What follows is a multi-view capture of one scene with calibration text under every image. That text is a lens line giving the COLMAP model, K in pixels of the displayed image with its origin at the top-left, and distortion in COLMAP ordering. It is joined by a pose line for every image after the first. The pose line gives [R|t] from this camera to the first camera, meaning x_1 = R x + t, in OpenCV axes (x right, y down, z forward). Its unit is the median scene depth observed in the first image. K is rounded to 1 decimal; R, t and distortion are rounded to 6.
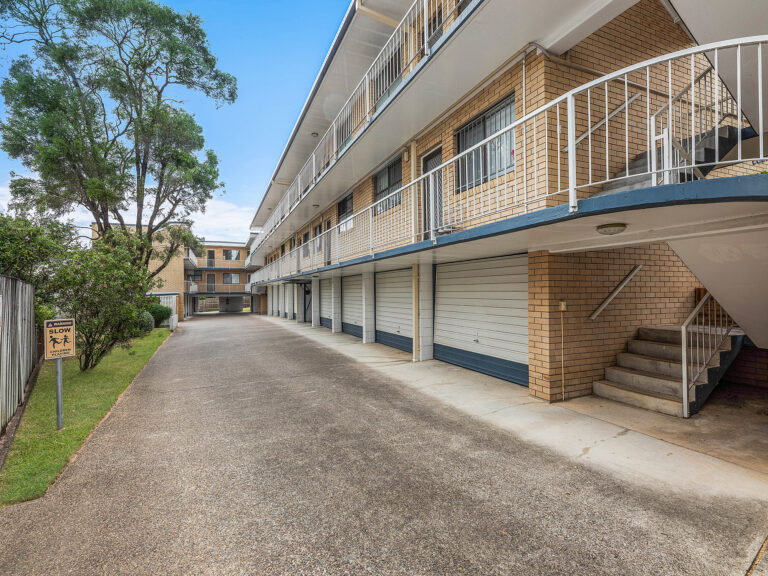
lens RADIAL K [[366.7, 0, 384.0], [0, 366.7, 288.0], [0, 0, 1]] dist [-0.002242, -0.000499]
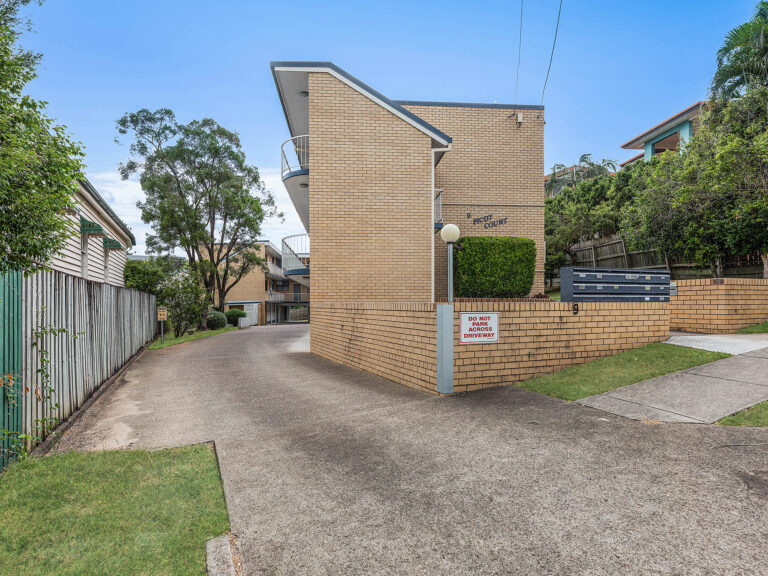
lens RADIAL K [[413.7, 0, 384.0], [0, 413.7, 288.0], [0, 0, 1]] dist [0.001158, 0.000123]
pose [[0.963467, -0.021963, -0.266926, 0.549421], [0.017059, 0.999641, -0.020677, 0.013577], [0.267284, 0.015368, 0.963495, -0.548455]]
